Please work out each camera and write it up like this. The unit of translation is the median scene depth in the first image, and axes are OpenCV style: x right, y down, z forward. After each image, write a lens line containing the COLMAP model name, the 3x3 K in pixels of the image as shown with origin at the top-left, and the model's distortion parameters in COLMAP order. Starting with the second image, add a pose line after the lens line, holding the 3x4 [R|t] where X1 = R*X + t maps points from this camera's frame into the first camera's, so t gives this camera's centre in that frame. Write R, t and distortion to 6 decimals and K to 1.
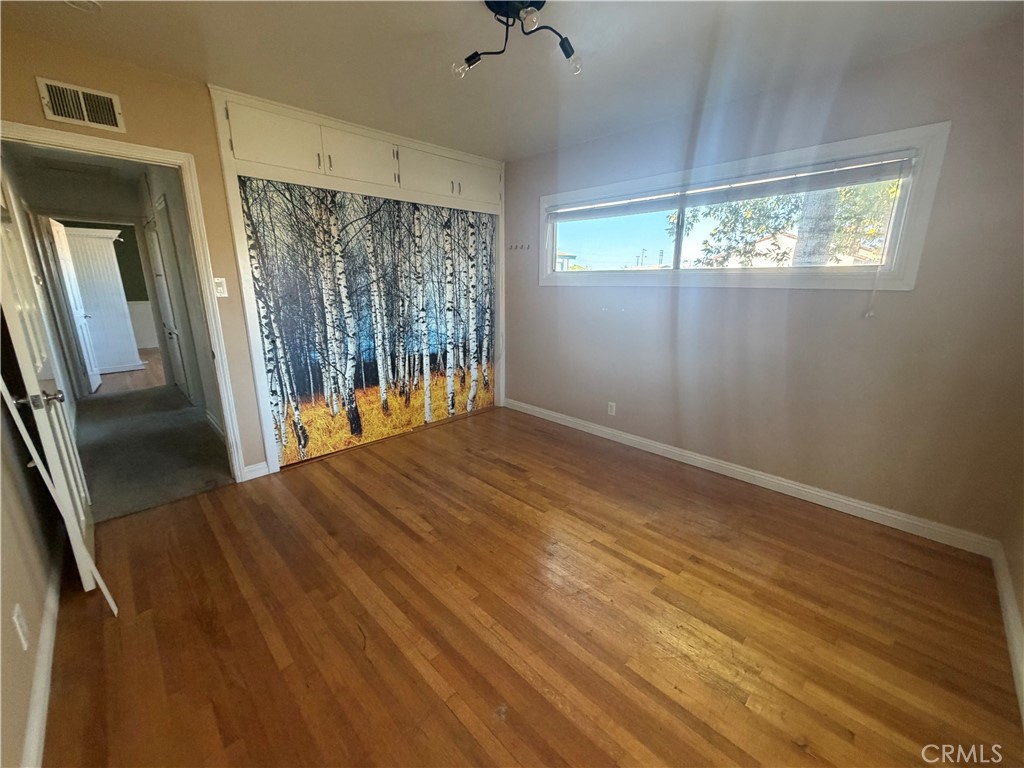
lens RADIAL K [[408.4, 0, 510.7], [0, 408.4, 380.1], [0, 0, 1]] dist [0.000802, 0.000855]
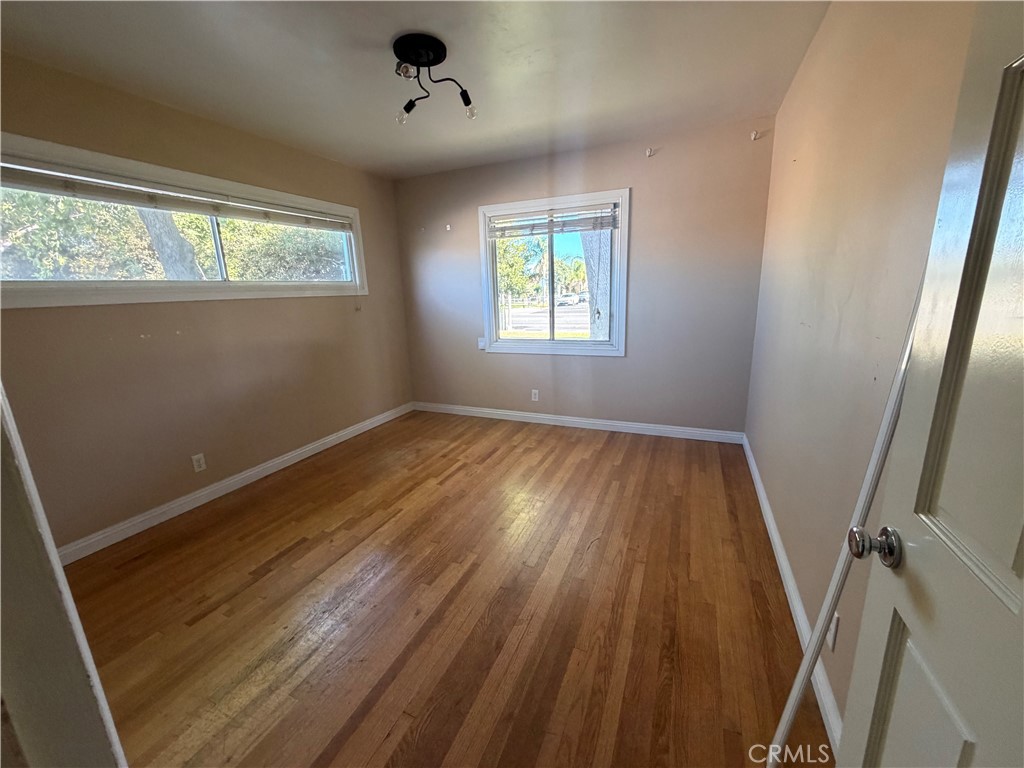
lens RADIAL K [[408.4, 0, 512.8], [0, 408.4, 386.0], [0, 0, 1]] dist [0.000802, 0.000855]
pose [[-0.373510, -0.204240, 0.904862, -0.992050], [0.248447, 0.917797, 0.309714, -0.237999], [-0.893736, 0.340491, -0.292064, 1.046144]]
